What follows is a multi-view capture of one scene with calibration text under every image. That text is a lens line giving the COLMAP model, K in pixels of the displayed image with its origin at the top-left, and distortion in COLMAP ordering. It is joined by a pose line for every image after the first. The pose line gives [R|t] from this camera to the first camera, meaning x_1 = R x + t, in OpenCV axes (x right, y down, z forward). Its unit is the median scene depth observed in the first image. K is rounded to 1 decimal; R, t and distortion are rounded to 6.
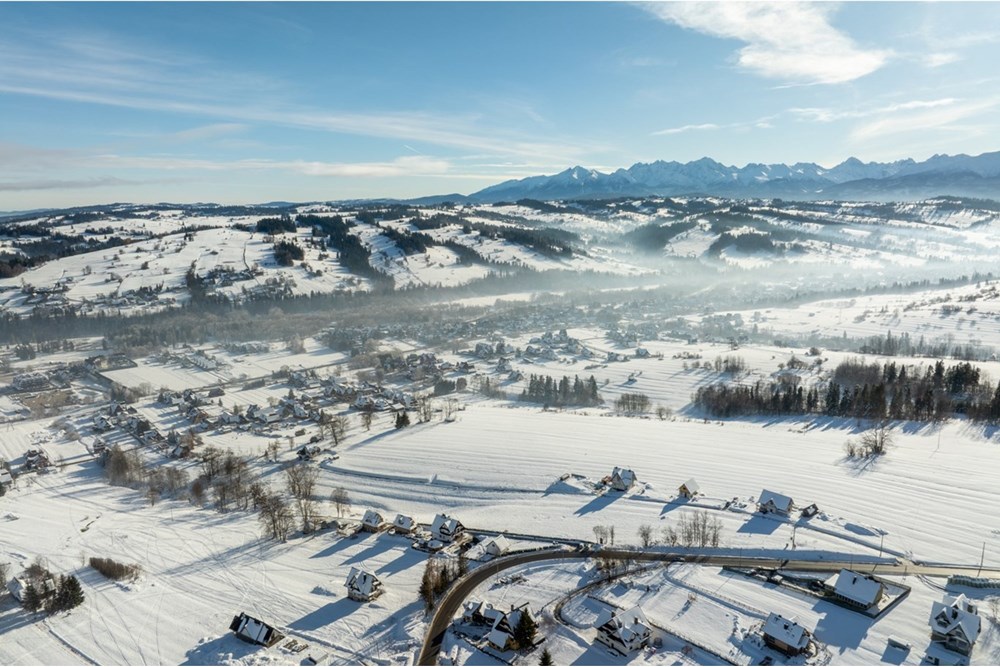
lens RADIAL K [[704.3, 0, 503.0], [0, 704.3, 329.3], [0, 0, 1]] dist [-0.038653, -0.001127]
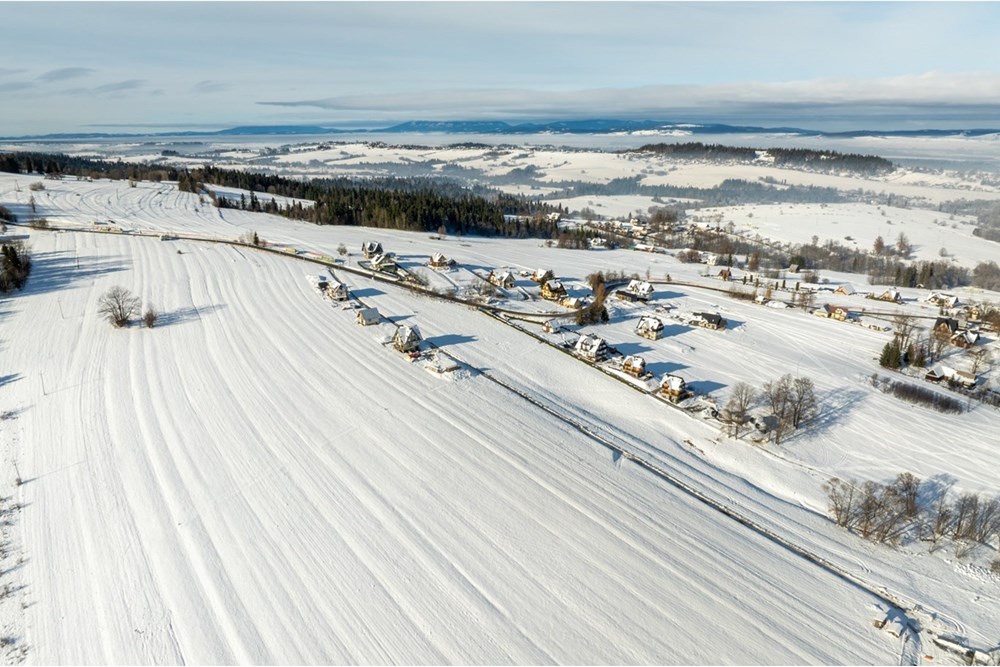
lens RADIAL K [[706.3, 0, 503.9], [0, 706.3, 333.7], [0, 0, 1]] dist [-0.052588, 0.021619]
pose [[-0.983980, -0.037605, 0.174266, -0.030179], [0.043148, 0.898201, 0.437461, -0.049901], [-0.172977, 0.437973, -0.882190, 0.446269]]
